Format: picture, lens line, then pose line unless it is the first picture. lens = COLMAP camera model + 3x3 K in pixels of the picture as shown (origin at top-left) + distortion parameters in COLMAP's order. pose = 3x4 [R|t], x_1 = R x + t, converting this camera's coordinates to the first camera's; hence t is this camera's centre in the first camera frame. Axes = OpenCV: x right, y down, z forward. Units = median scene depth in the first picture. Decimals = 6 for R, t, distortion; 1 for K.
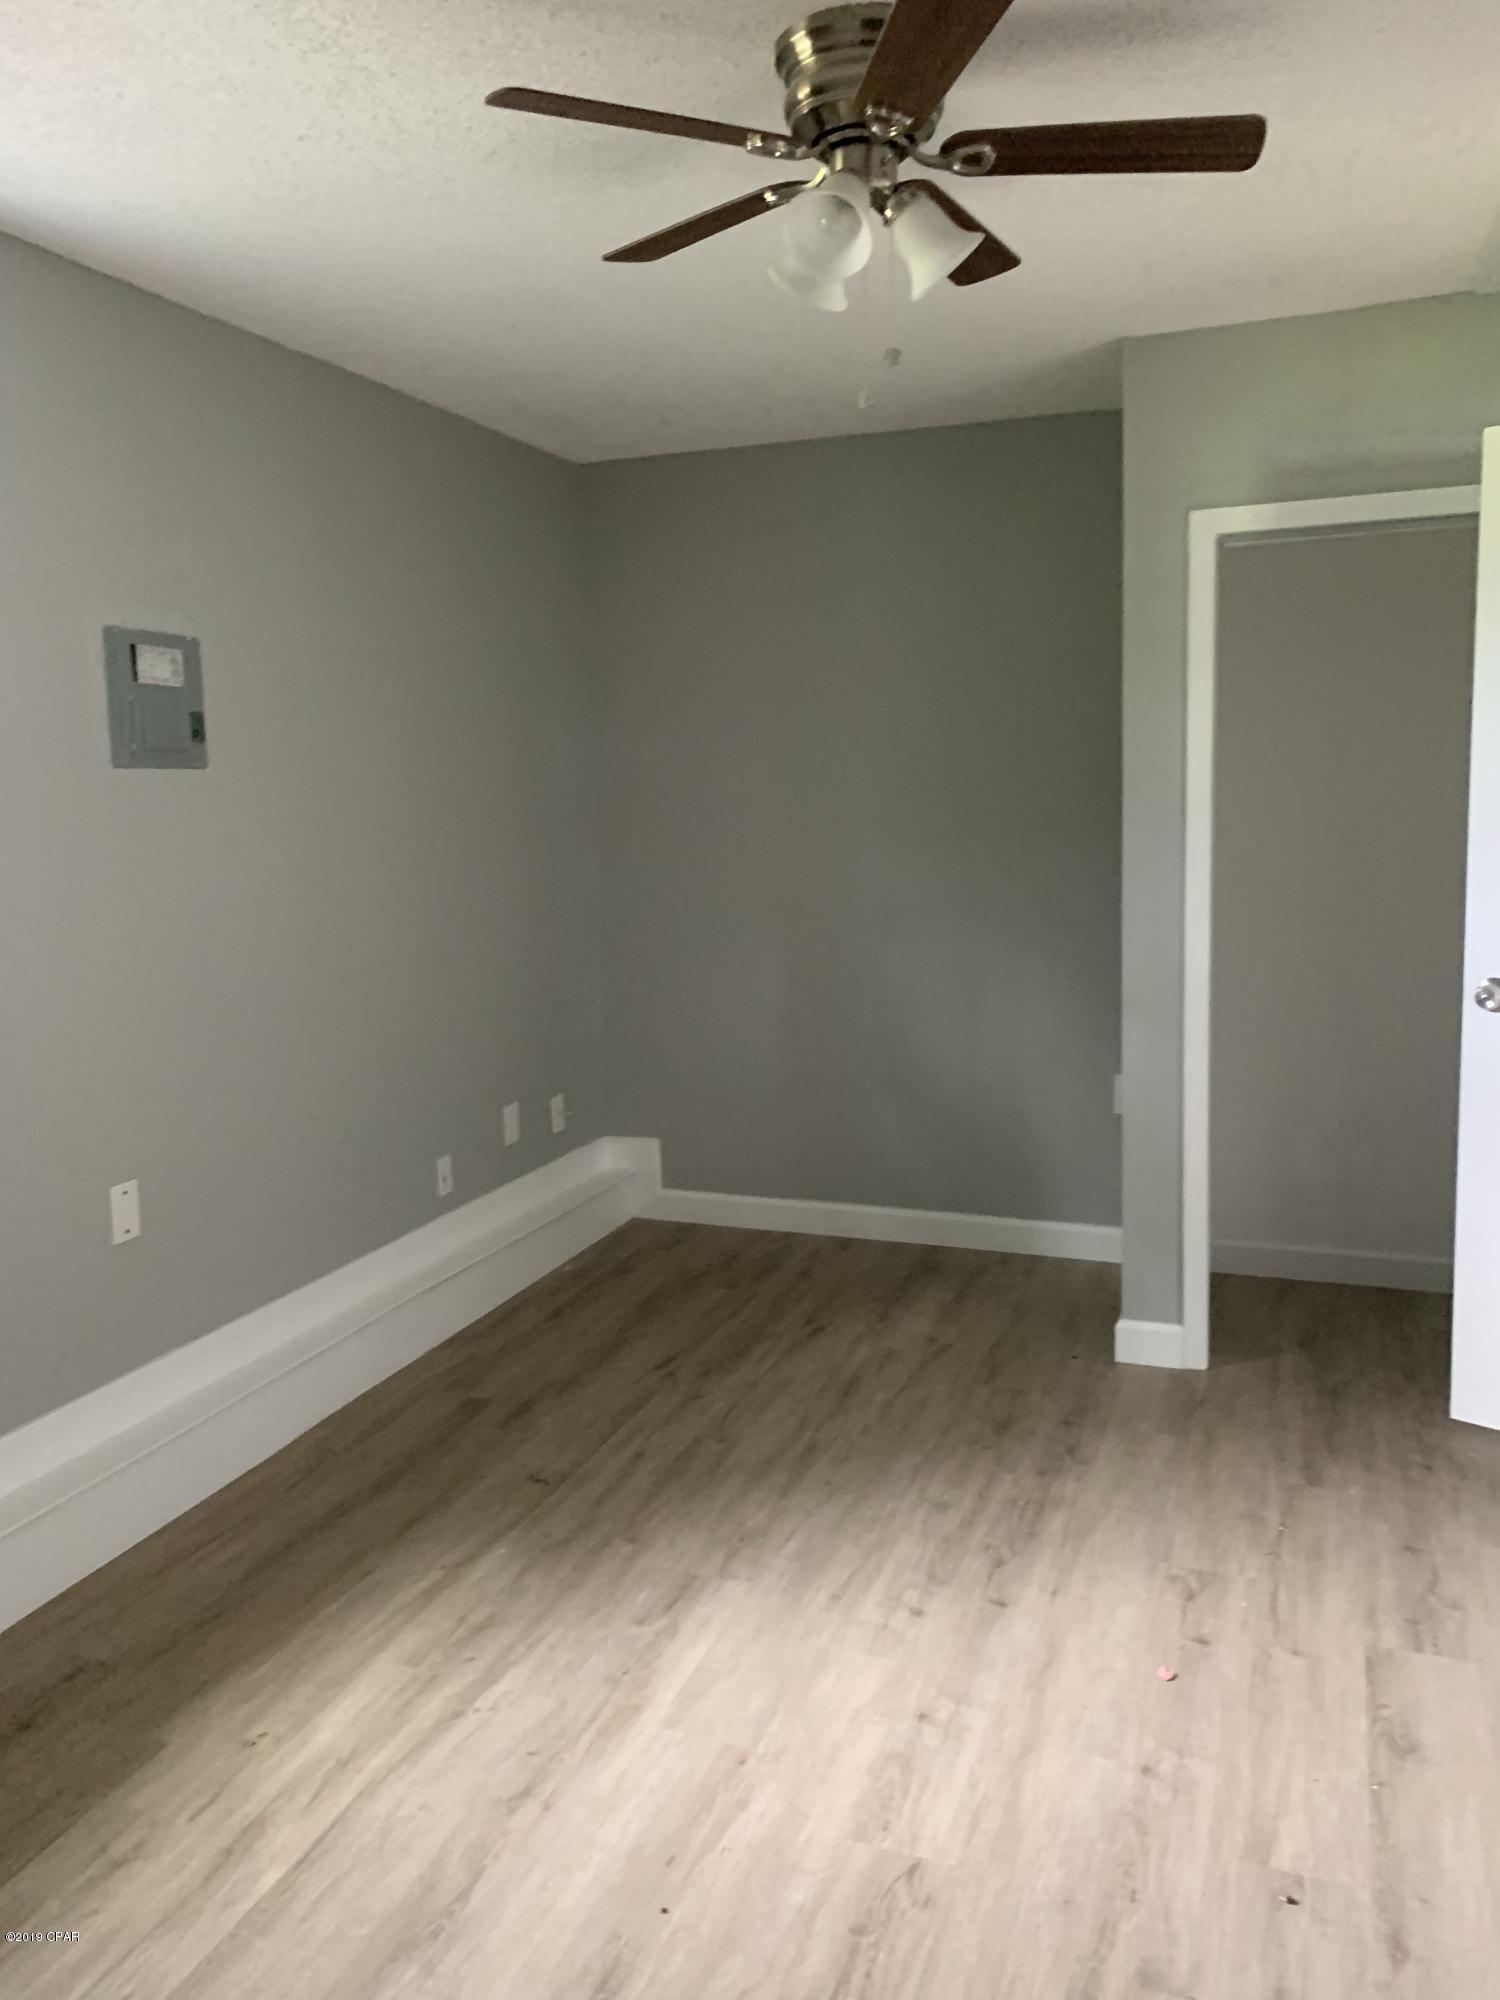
lens RADIAL K [[1520.9, 0, 731.9], [0, 1520.9, 993.1], [0, 0, 1]] dist [-0.008250, 0.000048]
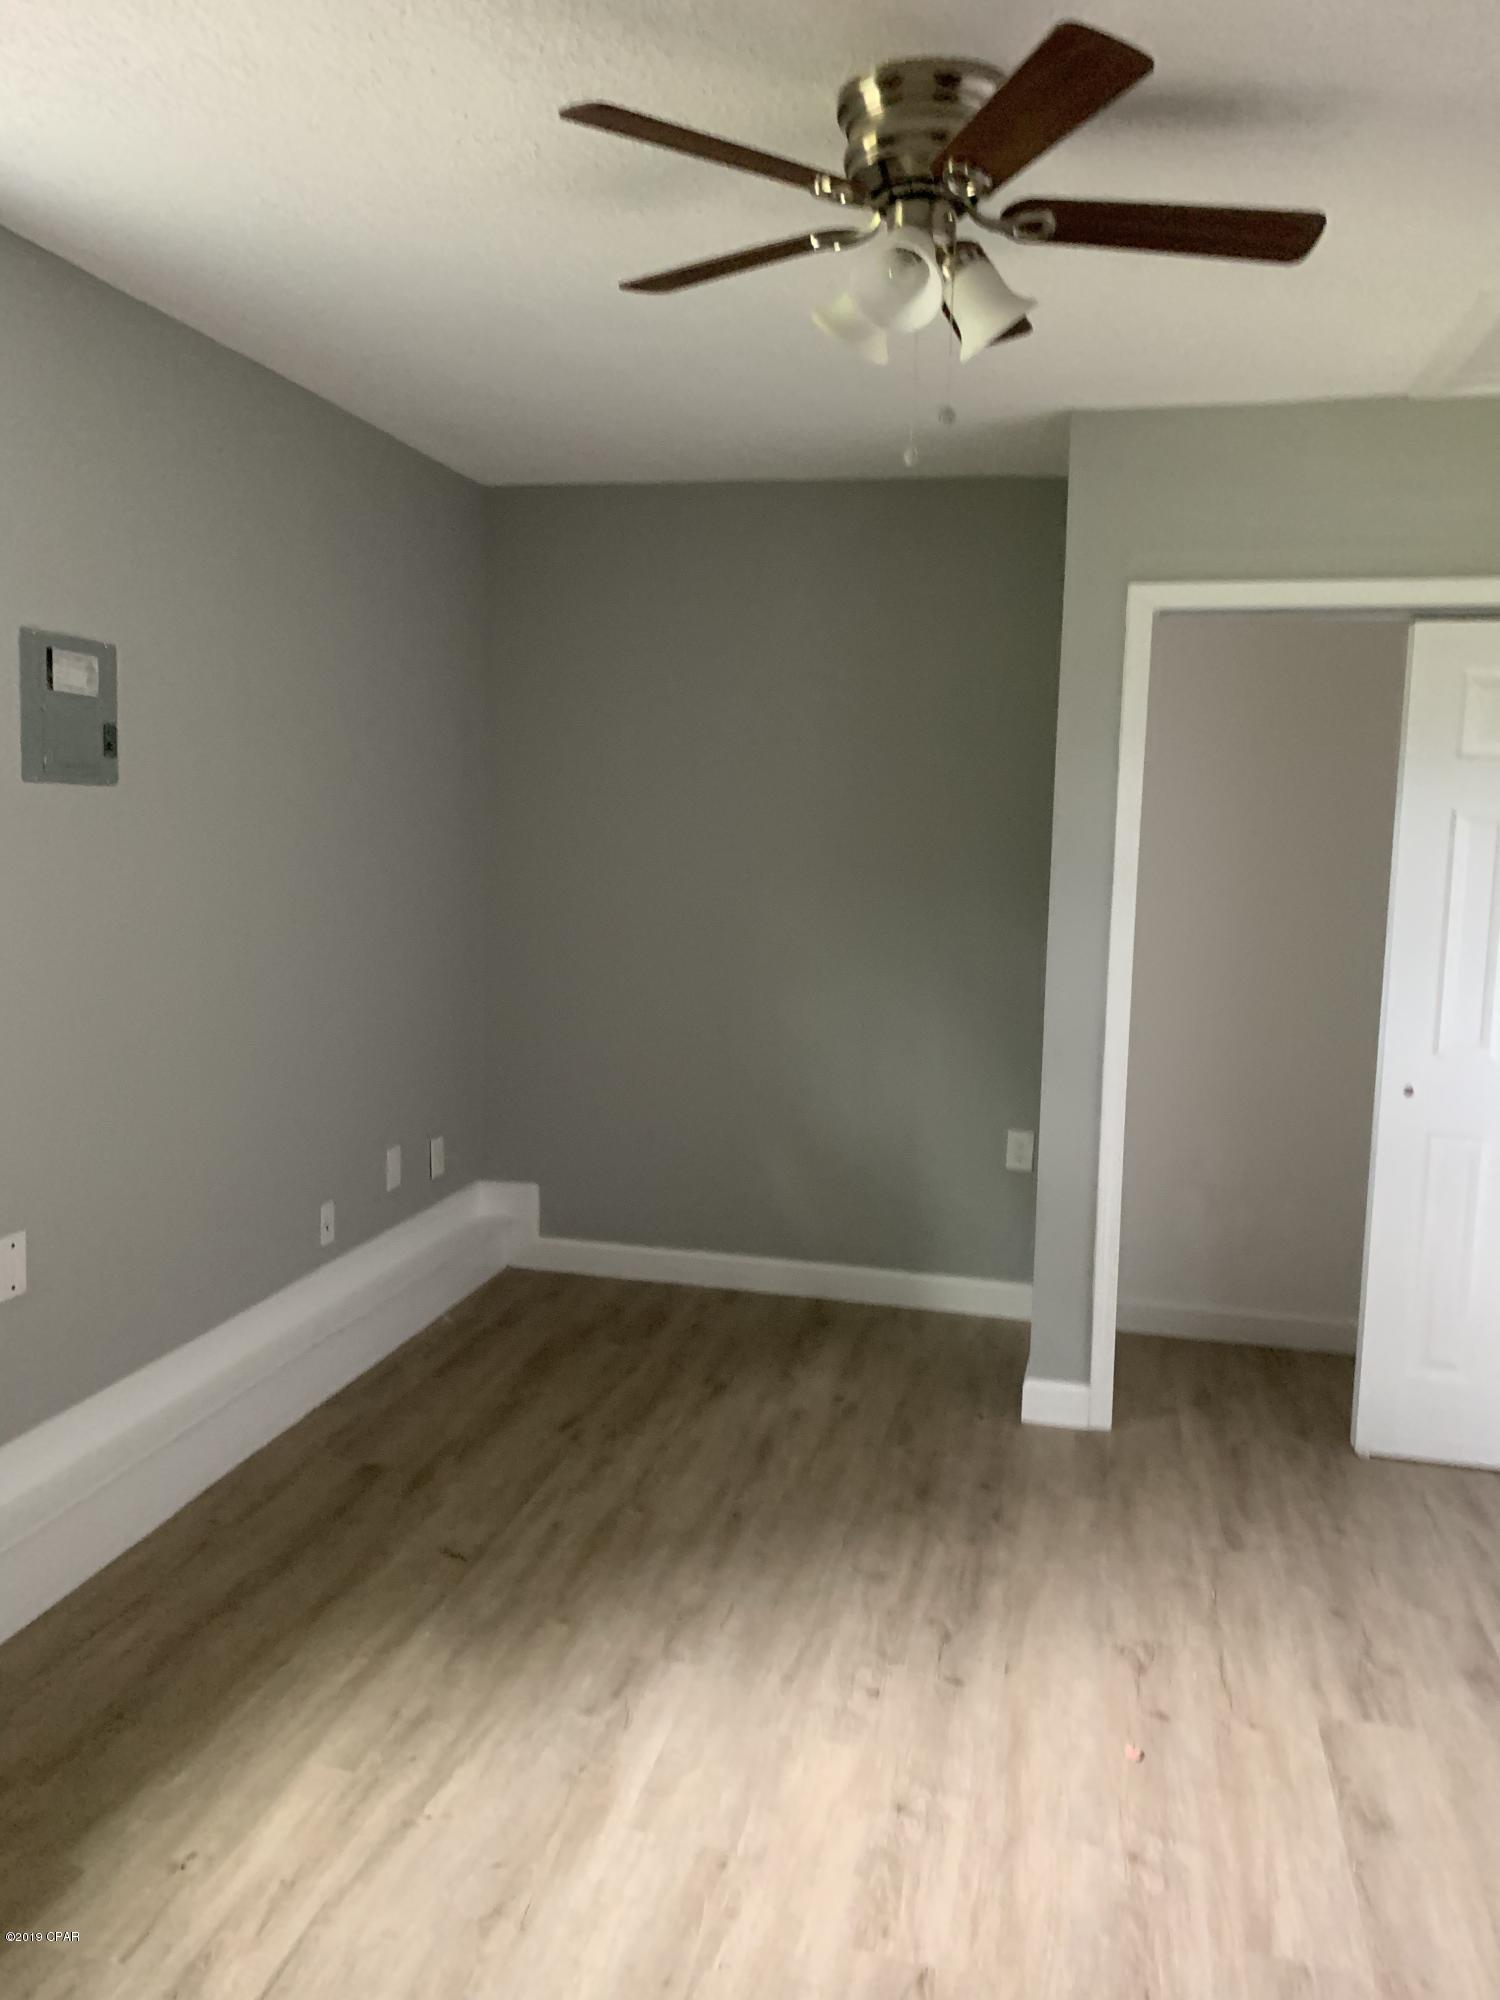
lens RADIAL K [[1520.9, 0, 734.0], [0, 1520.9, 990.0], [0, 0, 1]] dist [-0.008250, 0.000048]
pose [[0.989987, 0.034910, 0.136774, -0.112016], [-0.031886, 0.999198, -0.024237, -0.015043], [-0.137510, 0.019633, 0.990306, 0.039831]]
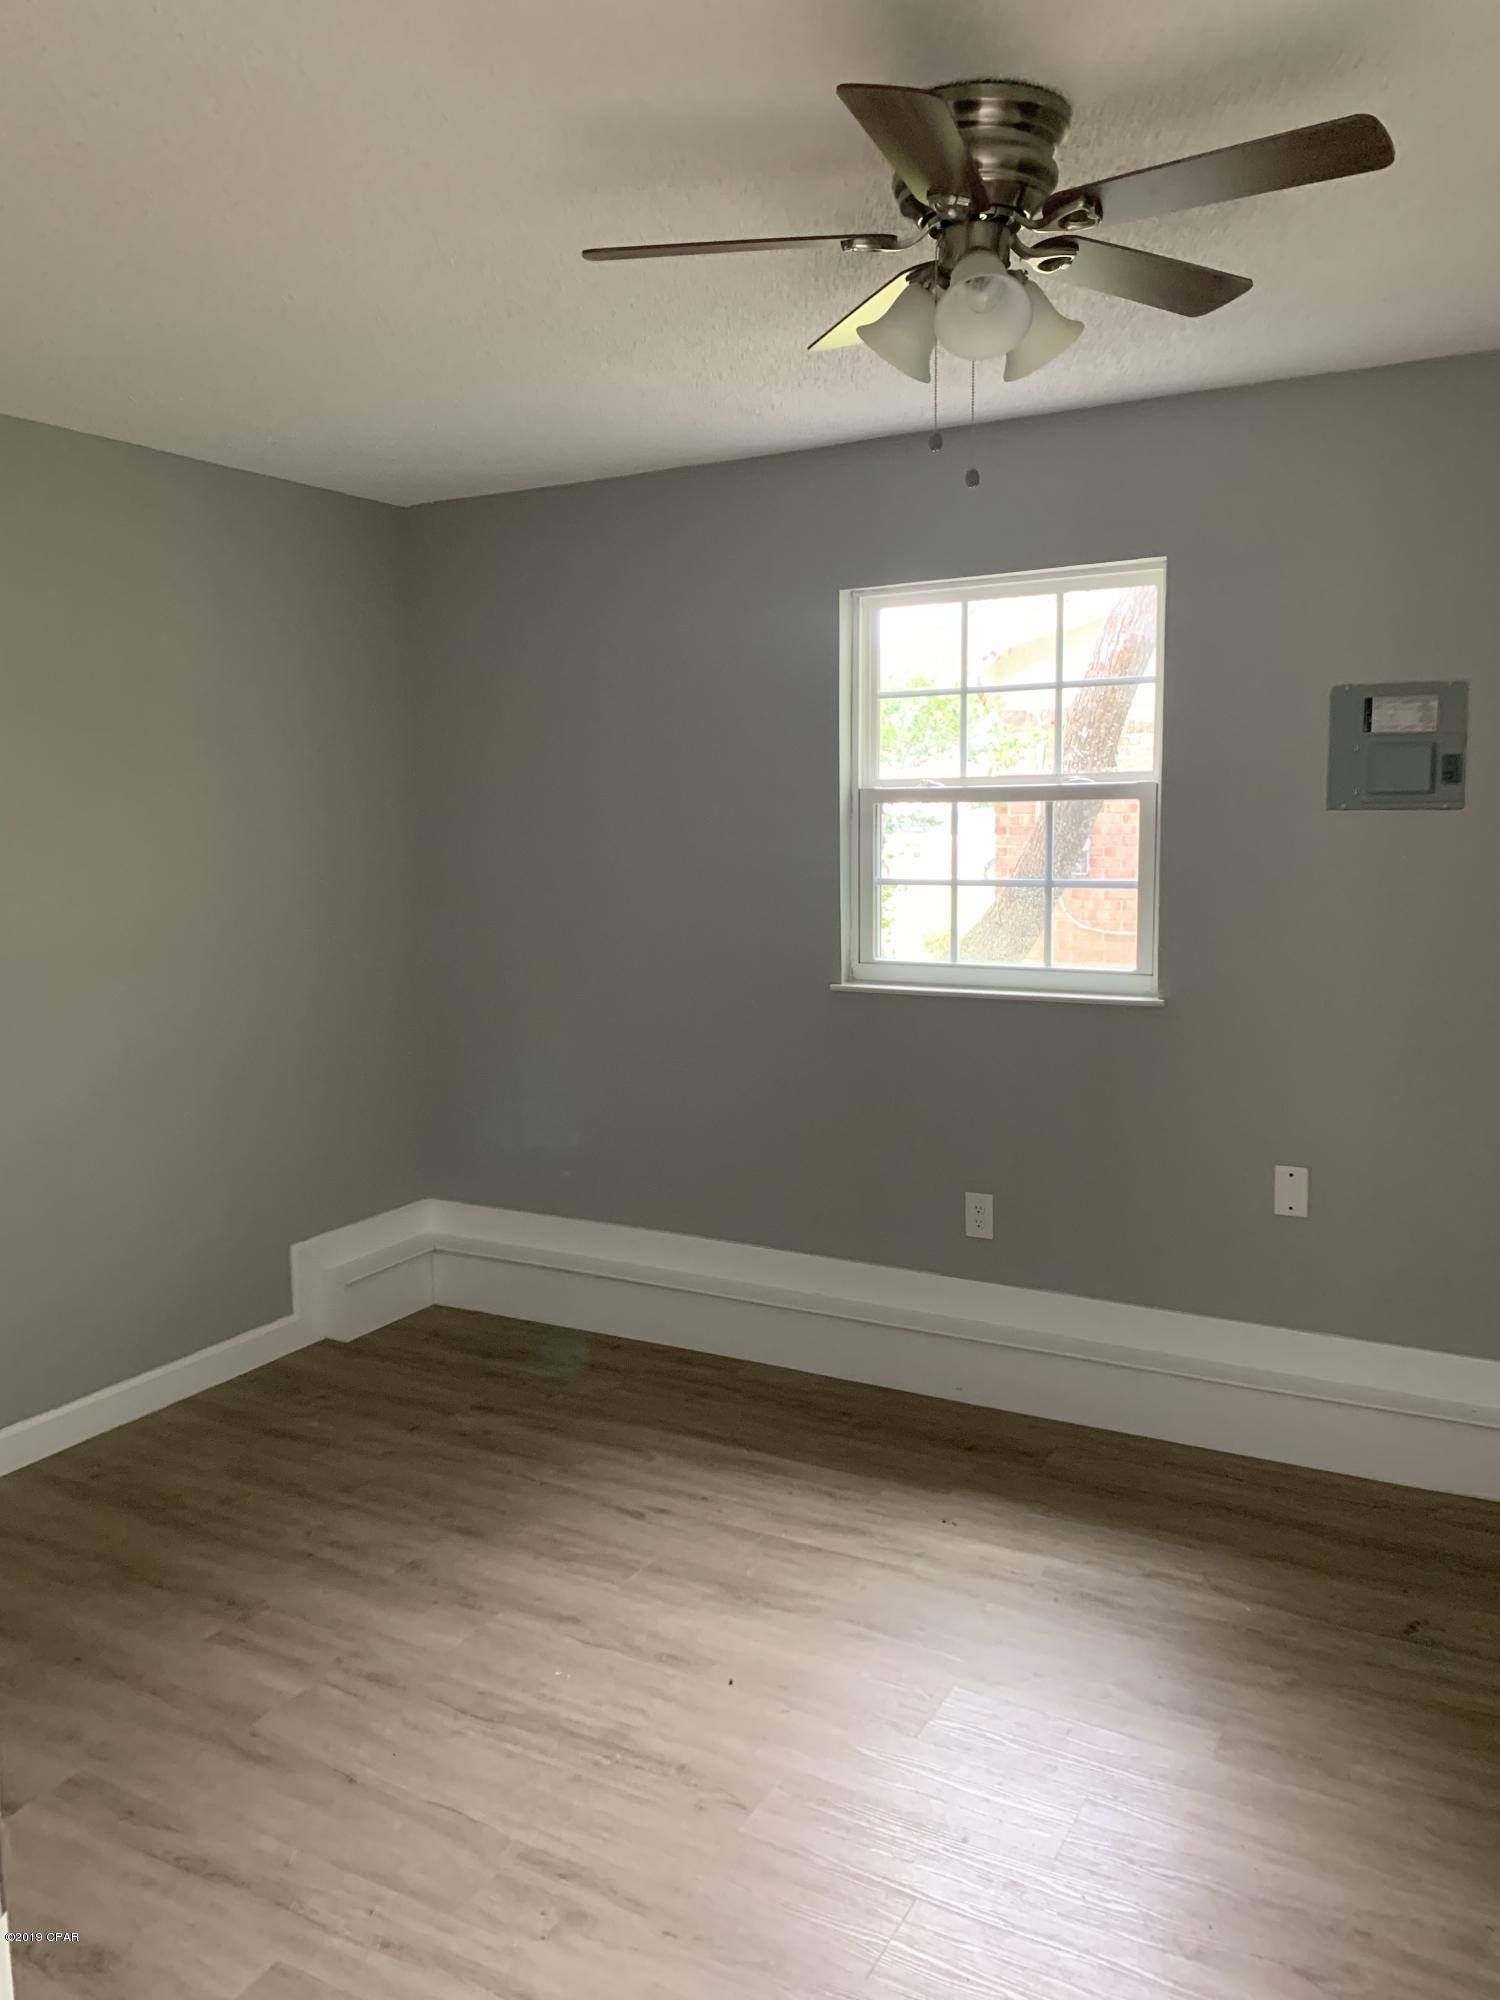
lens RADIAL K [[1520.9, 0, 739.8], [0, 1520.9, 1008.2], [0, 0, 1]] dist [-0.008250, 0.000048]
pose [[-0.141683, 0.164222, -0.976195, 0.855960], [-0.117145, 0.976432, 0.181265, -0.170720], [0.982956, 0.140038, -0.119106, 0.780224]]
